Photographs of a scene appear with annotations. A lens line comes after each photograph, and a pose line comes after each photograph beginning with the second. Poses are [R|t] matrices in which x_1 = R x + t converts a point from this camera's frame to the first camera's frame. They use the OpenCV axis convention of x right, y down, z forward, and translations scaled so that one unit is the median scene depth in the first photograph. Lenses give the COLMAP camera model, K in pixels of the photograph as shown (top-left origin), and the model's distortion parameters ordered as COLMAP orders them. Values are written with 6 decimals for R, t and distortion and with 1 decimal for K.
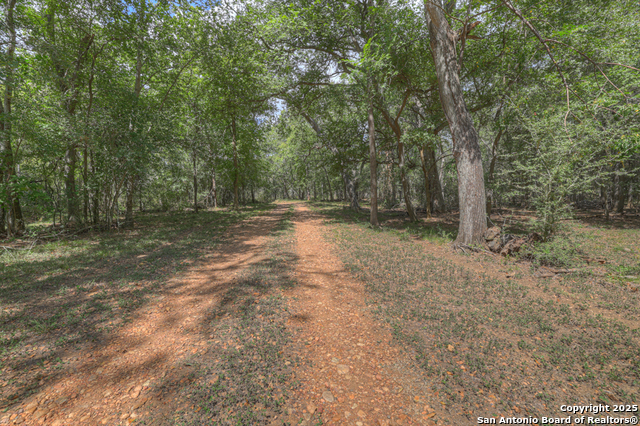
lens RADIAL K [[277.8, 0, 314.6], [0, 277.8, 209.8], [0, 0, 1]] dist [-0.054788, 0.018579]
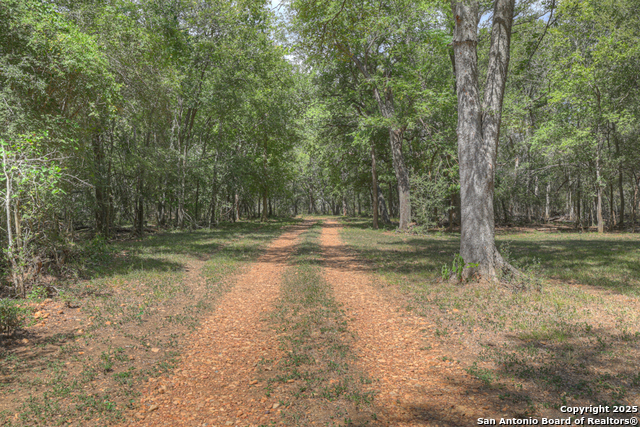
lens RADIAL K [[1031.1, 0, 320.0], [0, 1031.1, 213.5], [0, 0, 1]] dist [-0.000806, -0.003000]
pose [[0.996208, 0.013272, -0.085986, 0.142894], [-0.017667, 0.998565, -0.050551, 0.094818], [0.085192, 0.051878, 0.995013, -1.633931]]
